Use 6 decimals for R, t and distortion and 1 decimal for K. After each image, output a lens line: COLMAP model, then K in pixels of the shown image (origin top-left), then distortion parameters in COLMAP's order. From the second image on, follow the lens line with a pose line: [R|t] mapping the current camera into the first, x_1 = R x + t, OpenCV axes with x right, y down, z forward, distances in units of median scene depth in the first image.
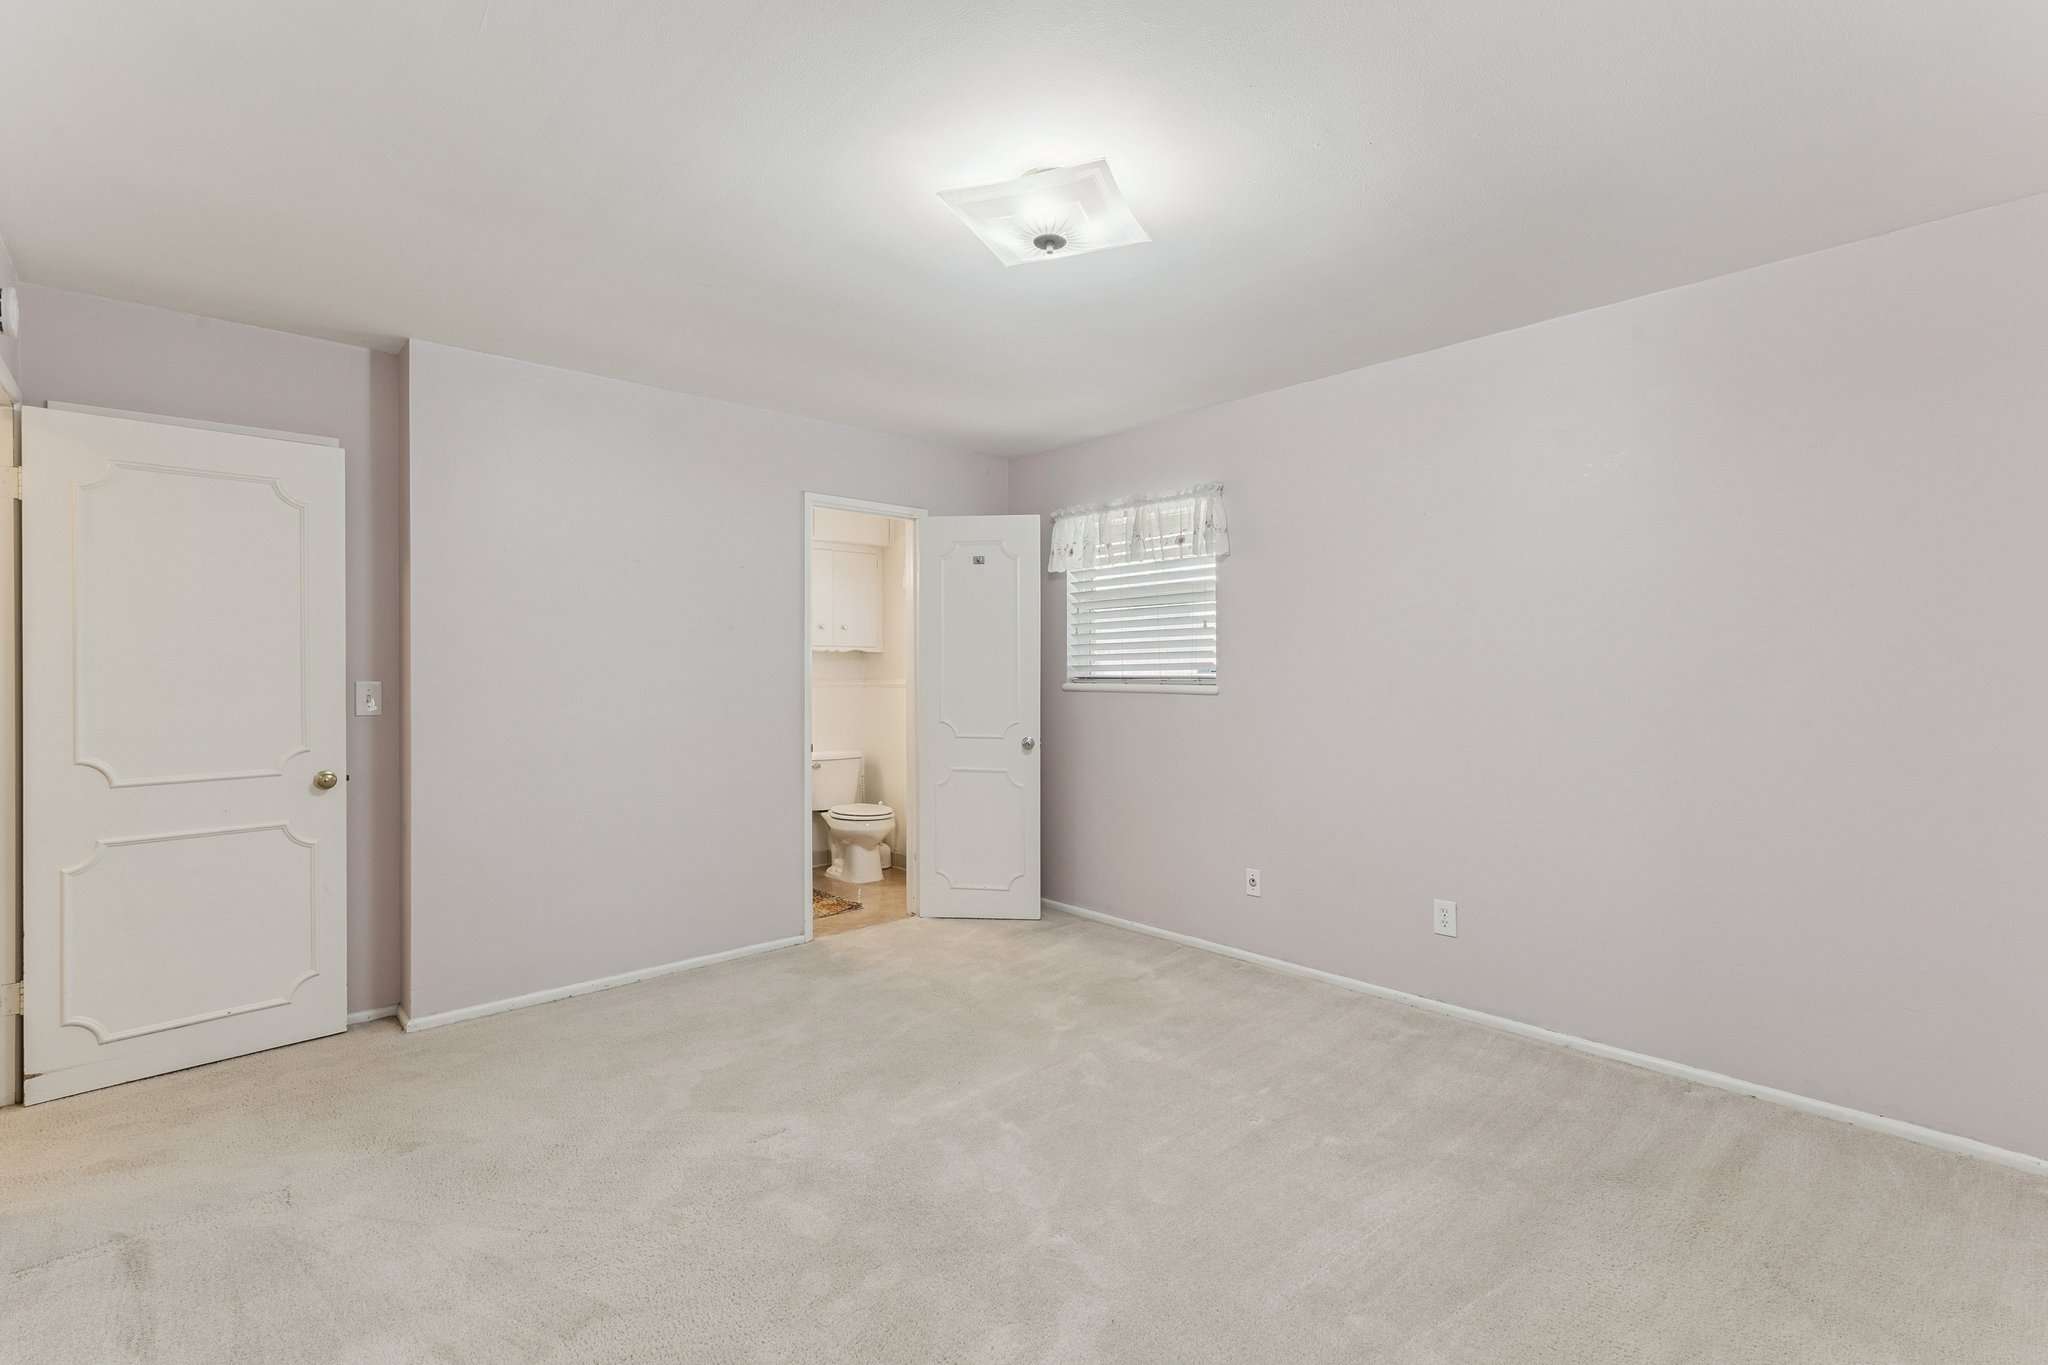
lens RADIAL K [[919.5, 0, 1025.7], [0, 919.5, 673.9], [0, 0, 1]] dist [0.002993, -0.000289]
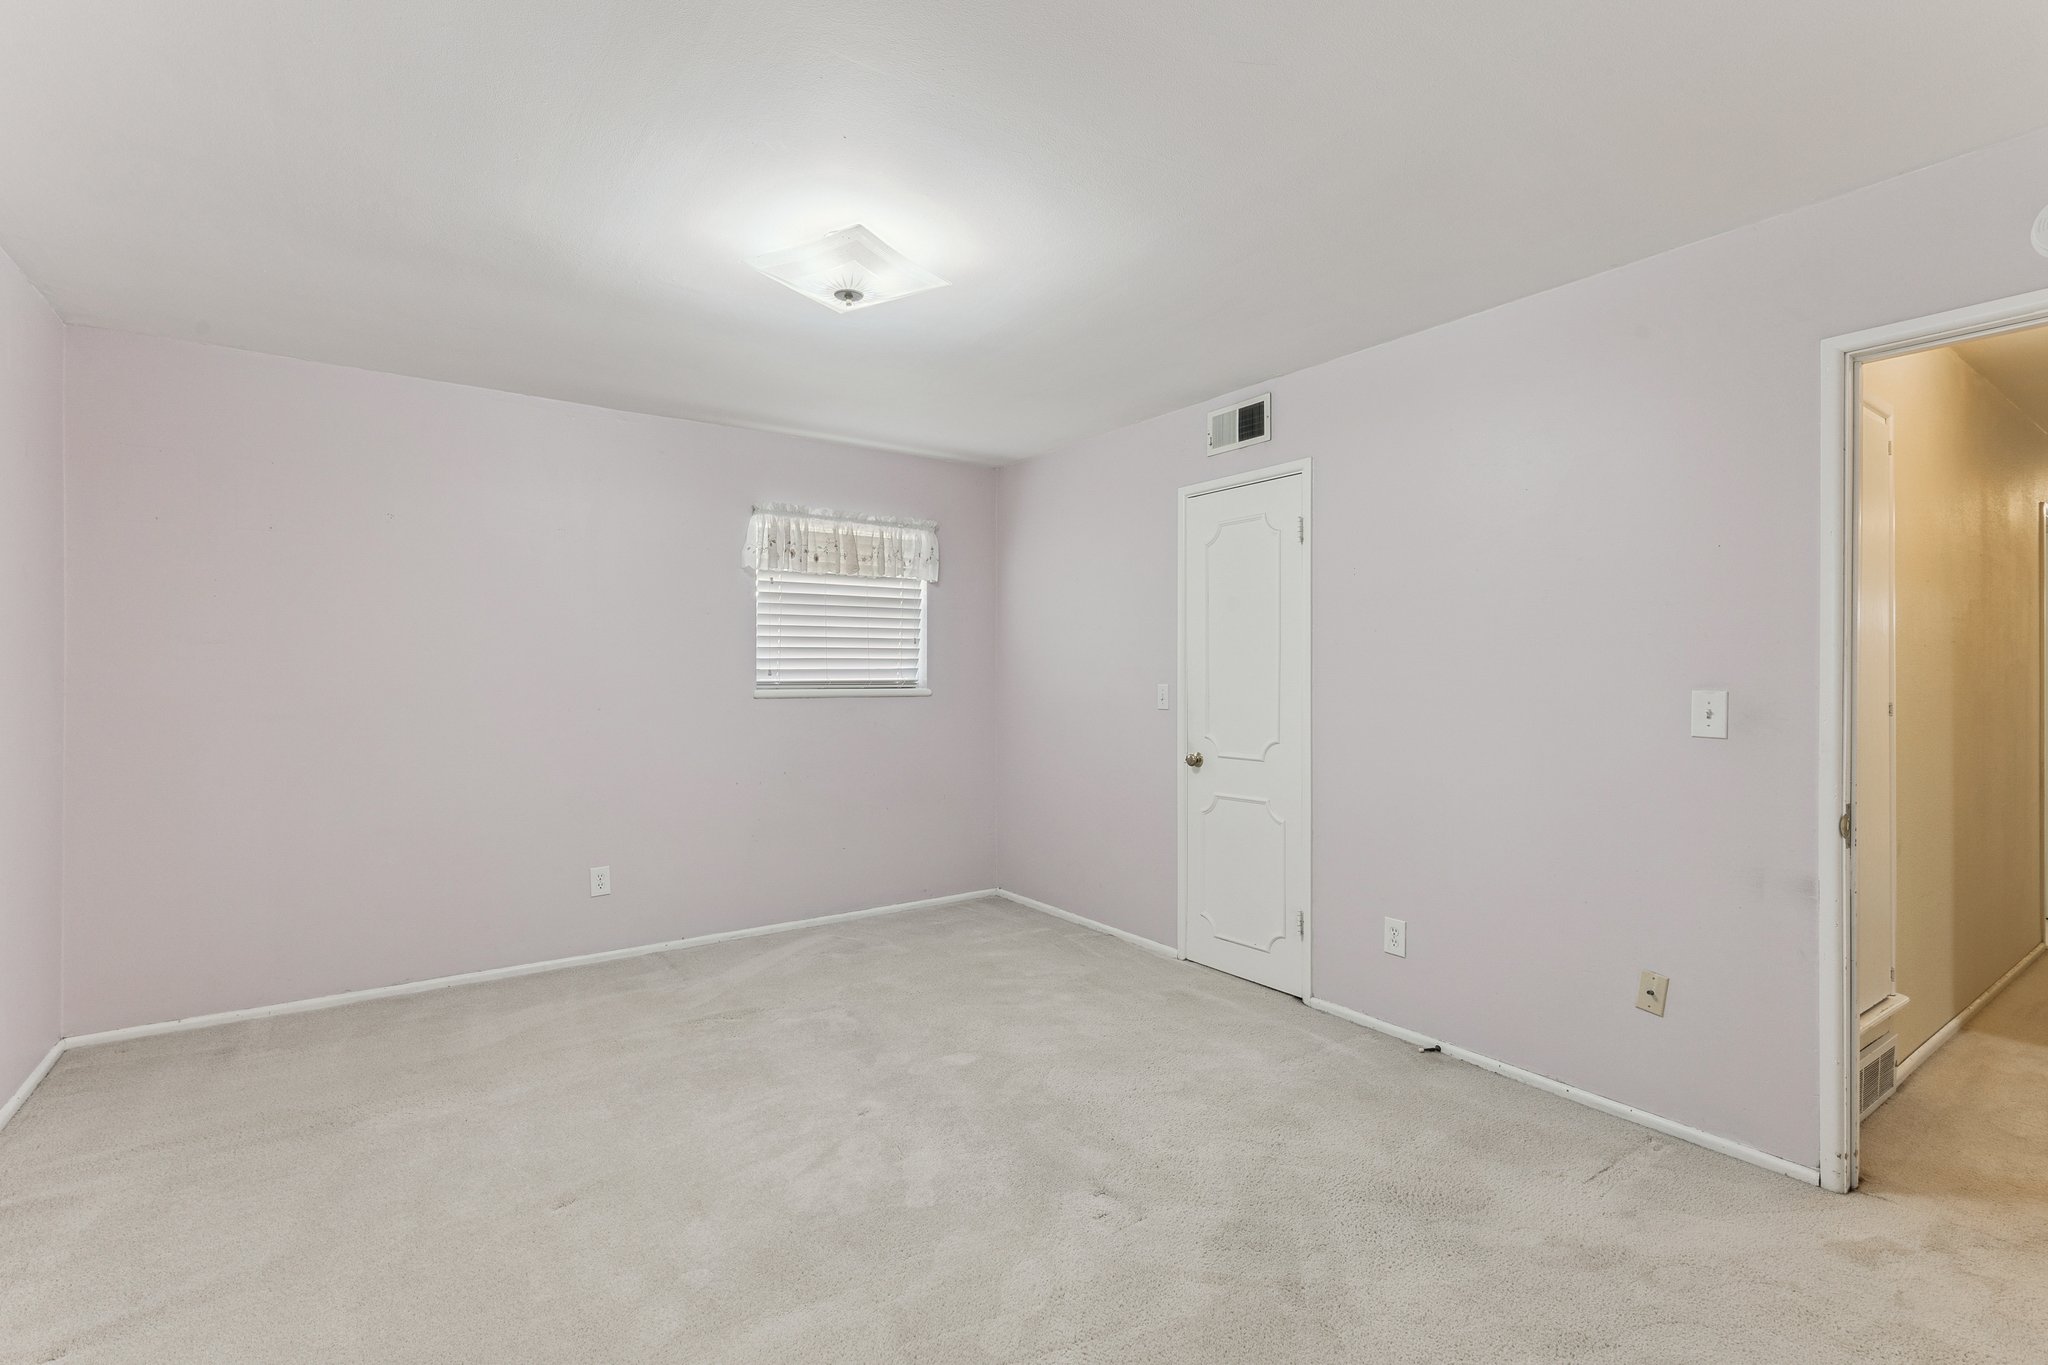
lens RADIAL K [[919.5, 0, 1025.7], [0, 919.5, 673.9], [0, 0, 1]] dist [0.002993, -0.000289]
pose [[-0.991402, 0.004467, 0.130778, -0.180209], [0.004659, 0.999988, 0.001166, 0.000752], [-0.130771, 0.001766, -0.991411, 1.112901]]
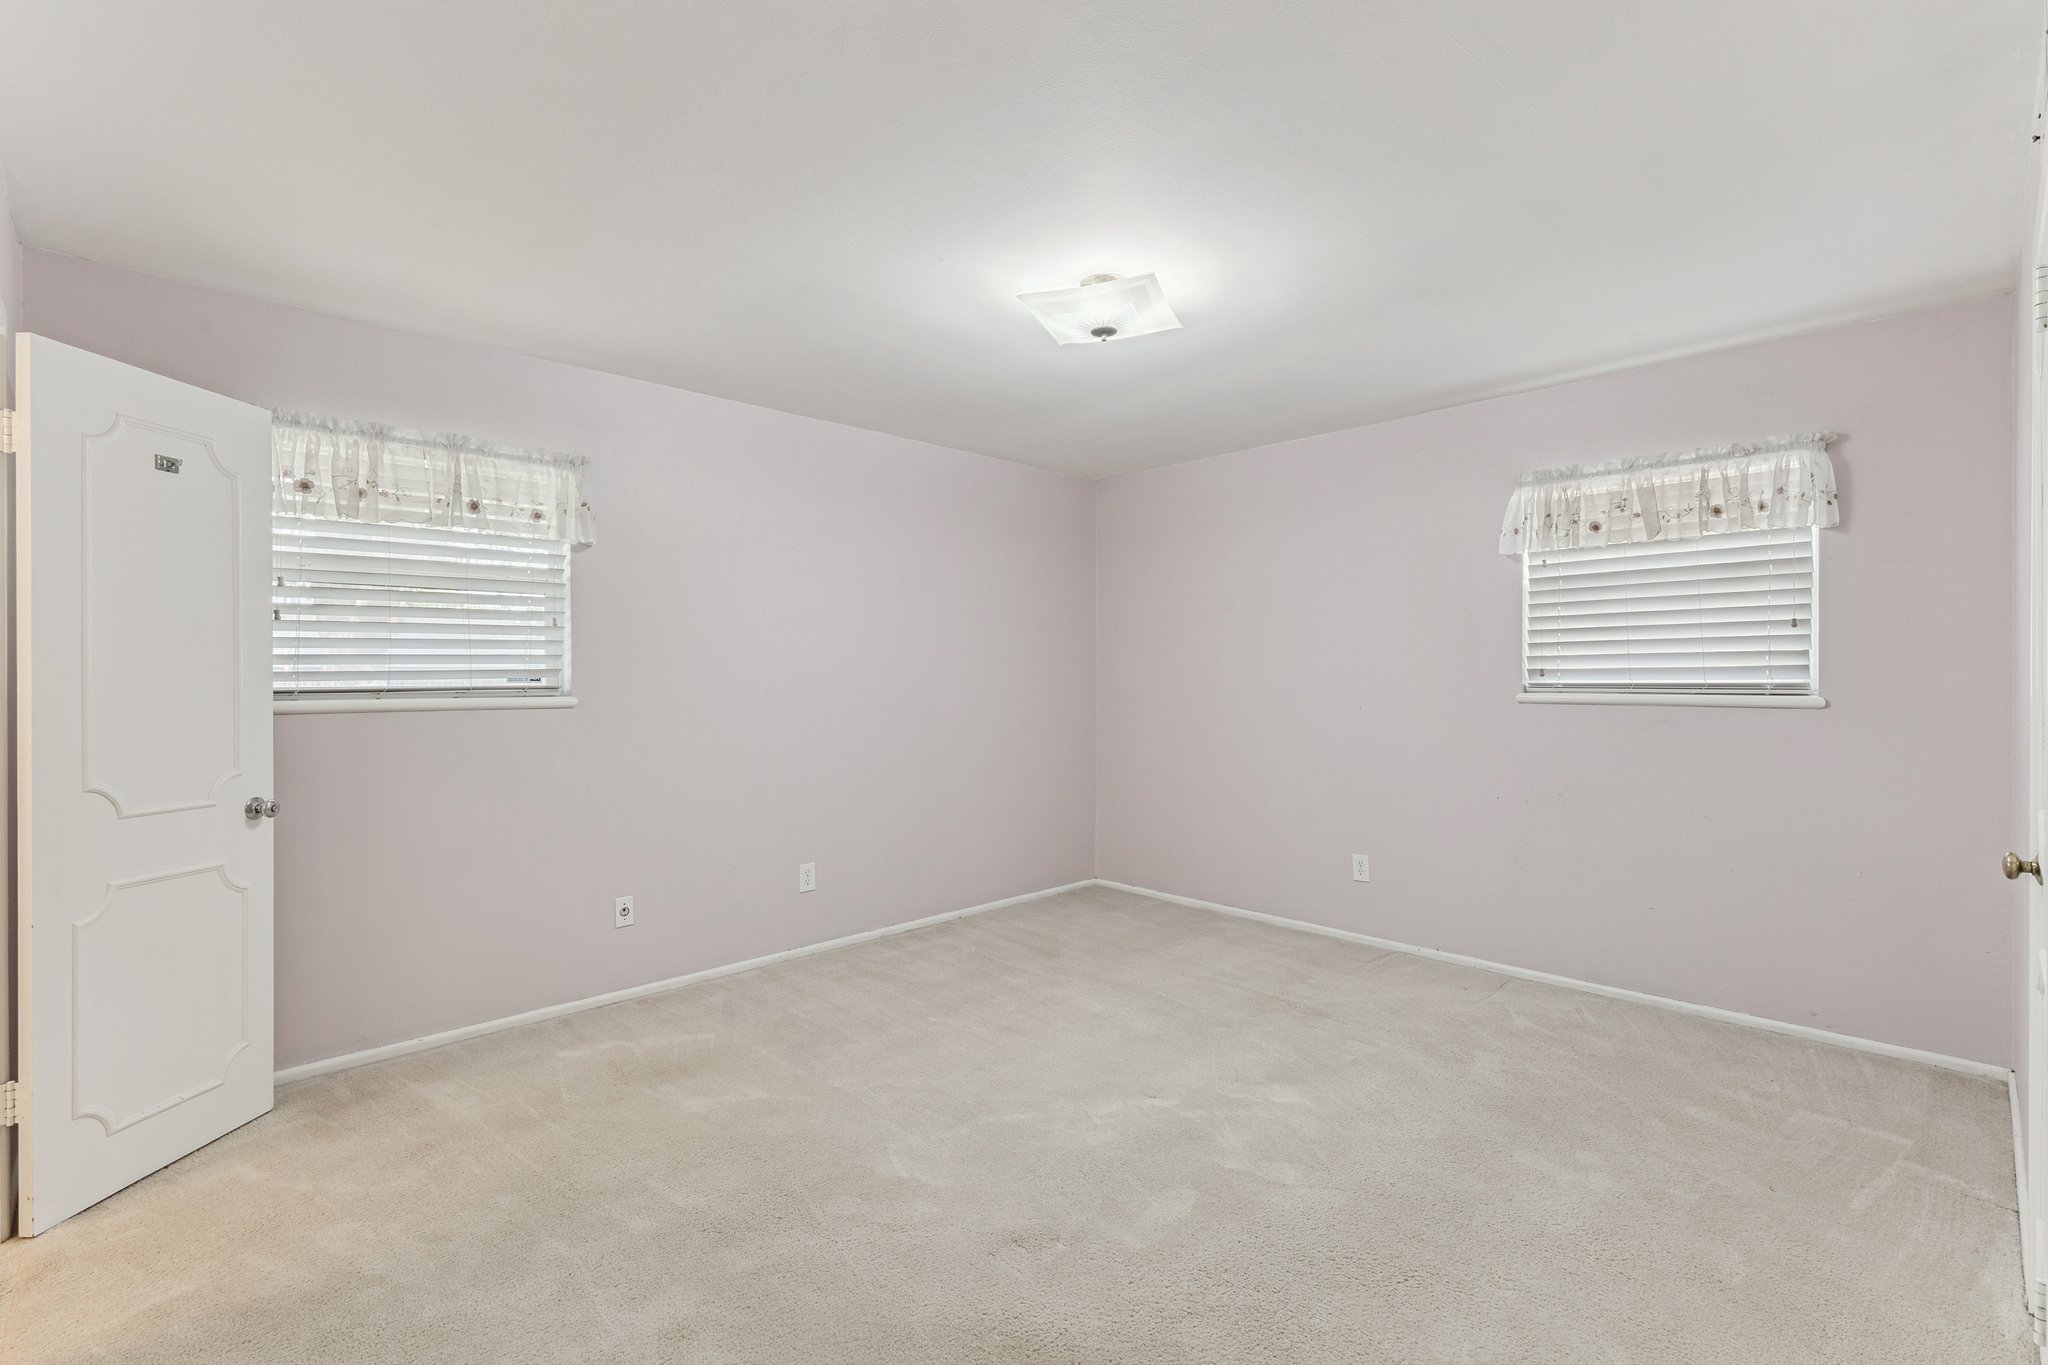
lens RADIAL K [[919.5, 0, 1025.7], [0, 919.5, 673.9], [0, 0, 1]] dist [0.002993, -0.000289]
pose [[-0.022199, 0.003845, 0.999746, -0.649289], [0.008556, 0.999957, -0.003656, -0.000997], [-0.999717, 0.008472, -0.022231, 0.603355]]
